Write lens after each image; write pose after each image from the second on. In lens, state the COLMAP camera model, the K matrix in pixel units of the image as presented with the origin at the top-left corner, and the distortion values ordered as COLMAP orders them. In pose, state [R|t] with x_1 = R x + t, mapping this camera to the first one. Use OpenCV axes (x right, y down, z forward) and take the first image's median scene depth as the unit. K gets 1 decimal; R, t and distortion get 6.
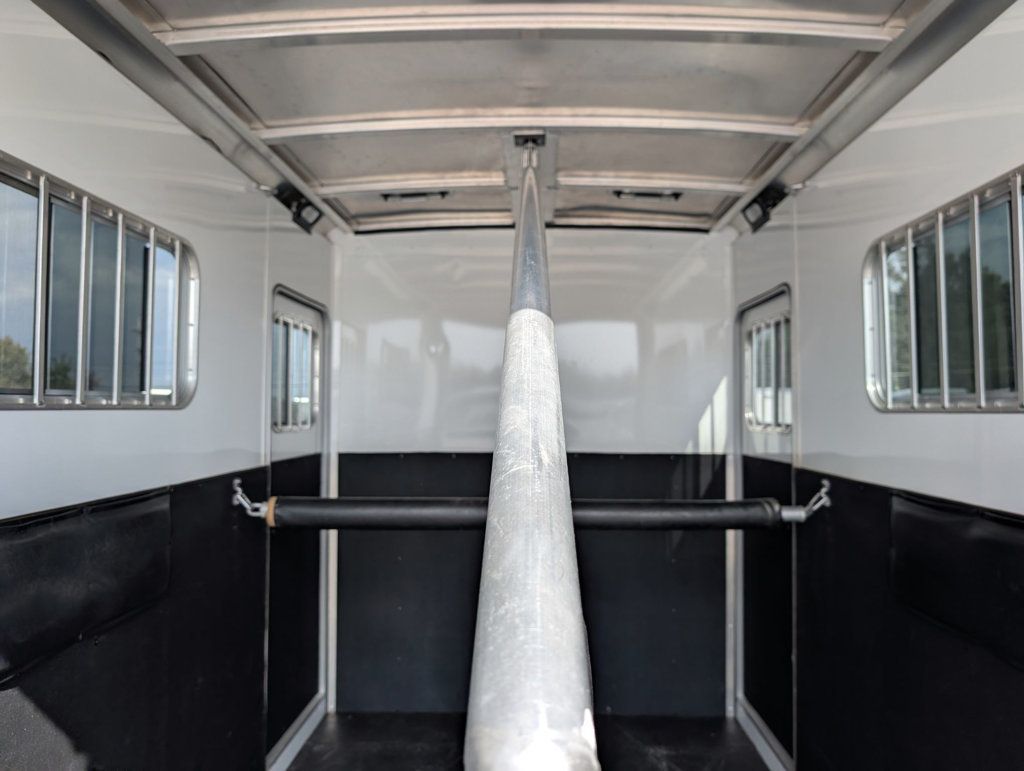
lens RADIAL K [[722.5, 0, 512.0], [0, 722.5, 385.5], [0, 0, 1]] dist [-0.006908, -0.004782]
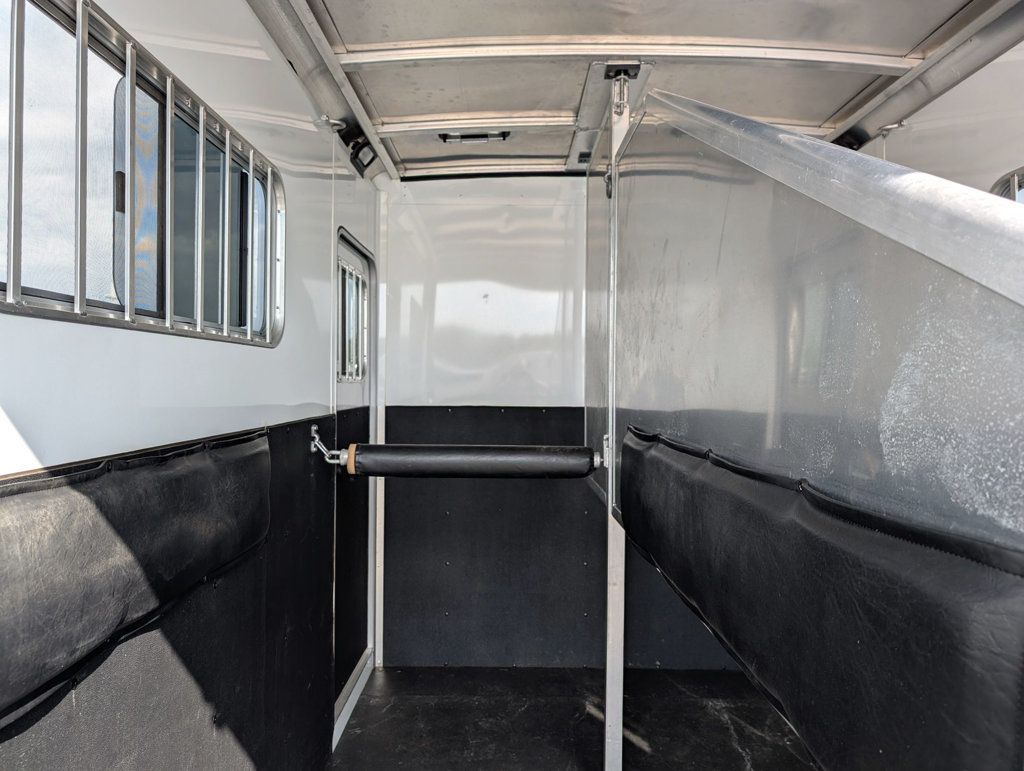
lens RADIAL K [[722.5, 0, 512.0], [0, 722.5, 385.5], [0, 0, 1]] dist [-0.006908, -0.004782]
pose [[0.999861, 0.005817, 0.015603, -0.106374], [-0.006520, 0.998948, 0.045397, 0.024877], [-0.015323, -0.045493, 0.998847, 0.028965]]
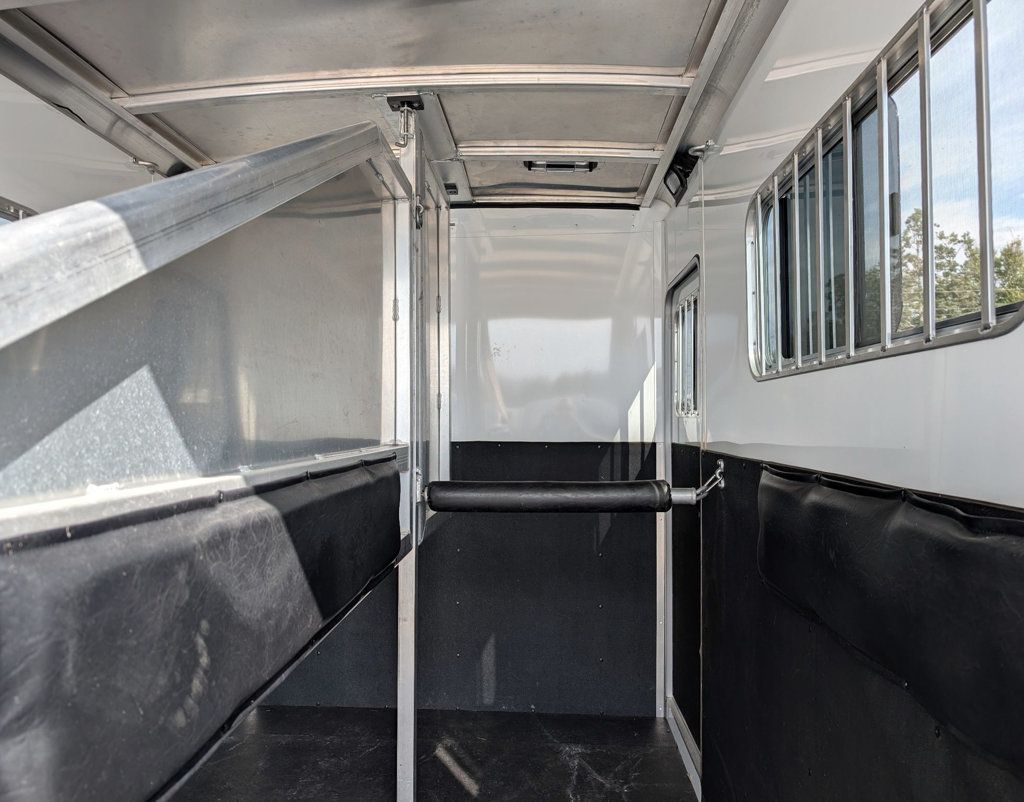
lens RADIAL K [[743.1, 0, 469.2], [0, 743.1, 409.5], [0, 0, 1]] dist [-0.005978, -0.001867]
pose [[0.998430, -0.005035, -0.055792, 0.130301], [0.006397, 0.999685, 0.024266, 0.032009], [0.055652, -0.024585, 0.998148, 0.017877]]
